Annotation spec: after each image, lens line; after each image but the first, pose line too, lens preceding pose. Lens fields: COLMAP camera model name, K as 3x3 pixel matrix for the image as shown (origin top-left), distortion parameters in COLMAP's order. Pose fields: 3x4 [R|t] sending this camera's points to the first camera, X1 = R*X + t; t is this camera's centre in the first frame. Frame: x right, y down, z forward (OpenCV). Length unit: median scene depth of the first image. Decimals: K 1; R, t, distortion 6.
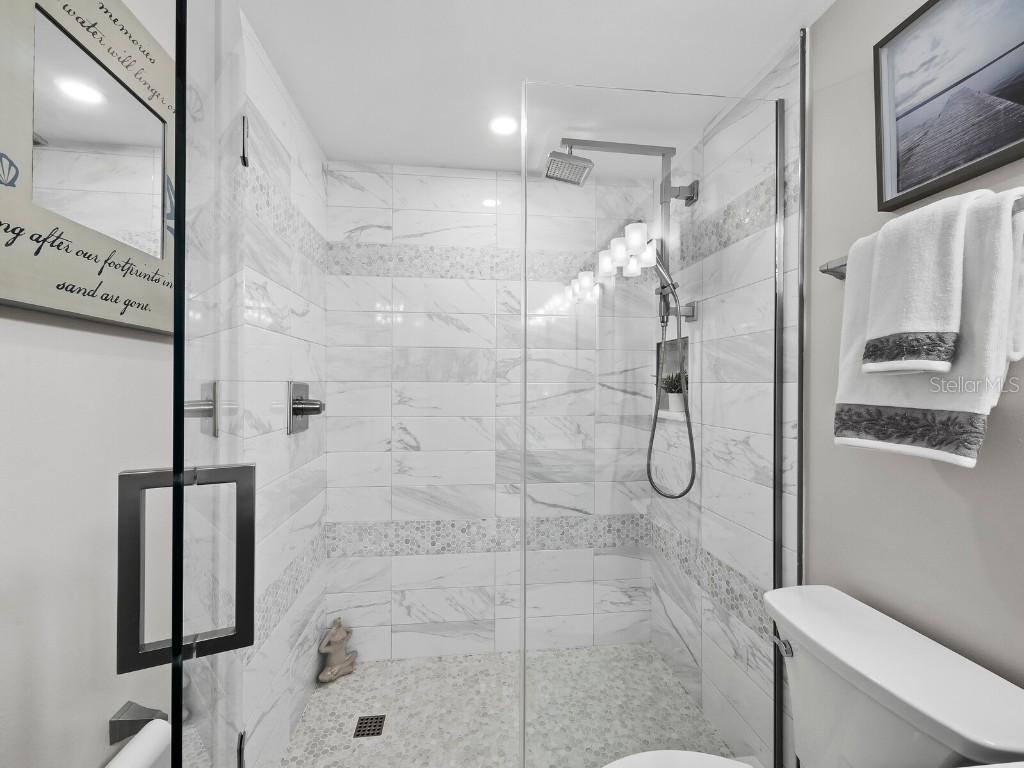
lens RADIAL K [[434.5, 0, 511.6], [0, 434.5, 385.4], [0, 0, 1]] dist [0.000744, 0.001194]
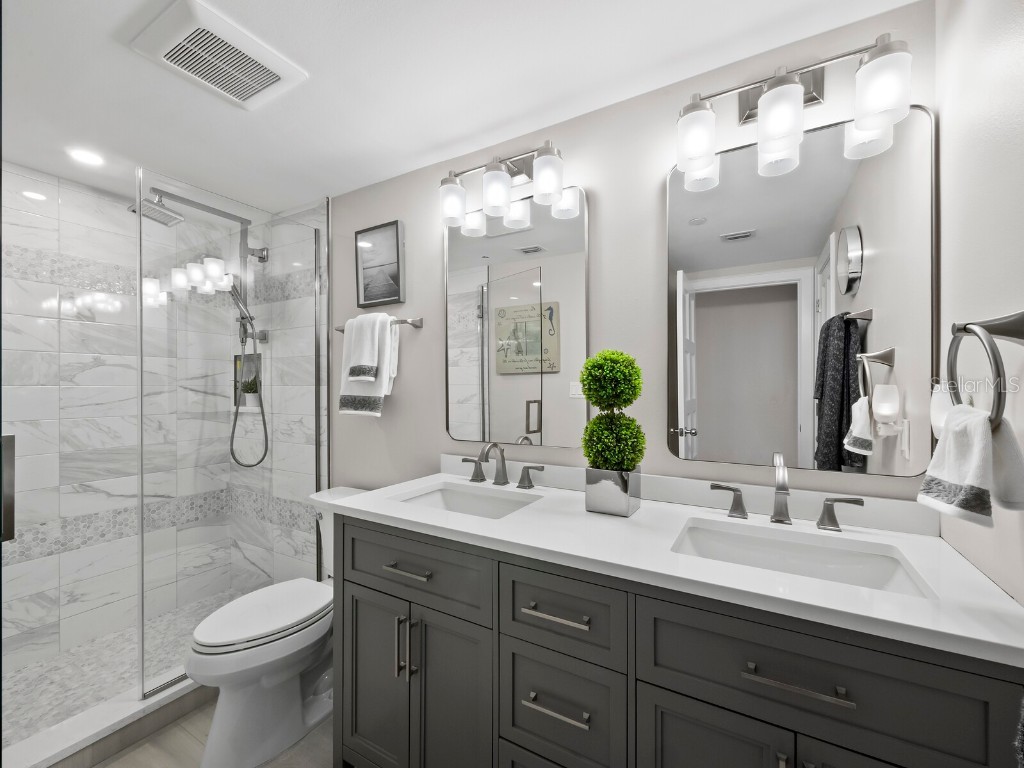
lens RADIAL K [[434.5, 0, 510.6], [0, 434.5, 388.0], [0, 0, 1]] dist [0.000744, 0.001194]
pose [[0.595660, -0.007851, 0.803198, -0.263165], [0.006505, 0.999967, 0.004950, 0.000055], [-0.803210, 0.002276, 0.595692, -0.527661]]
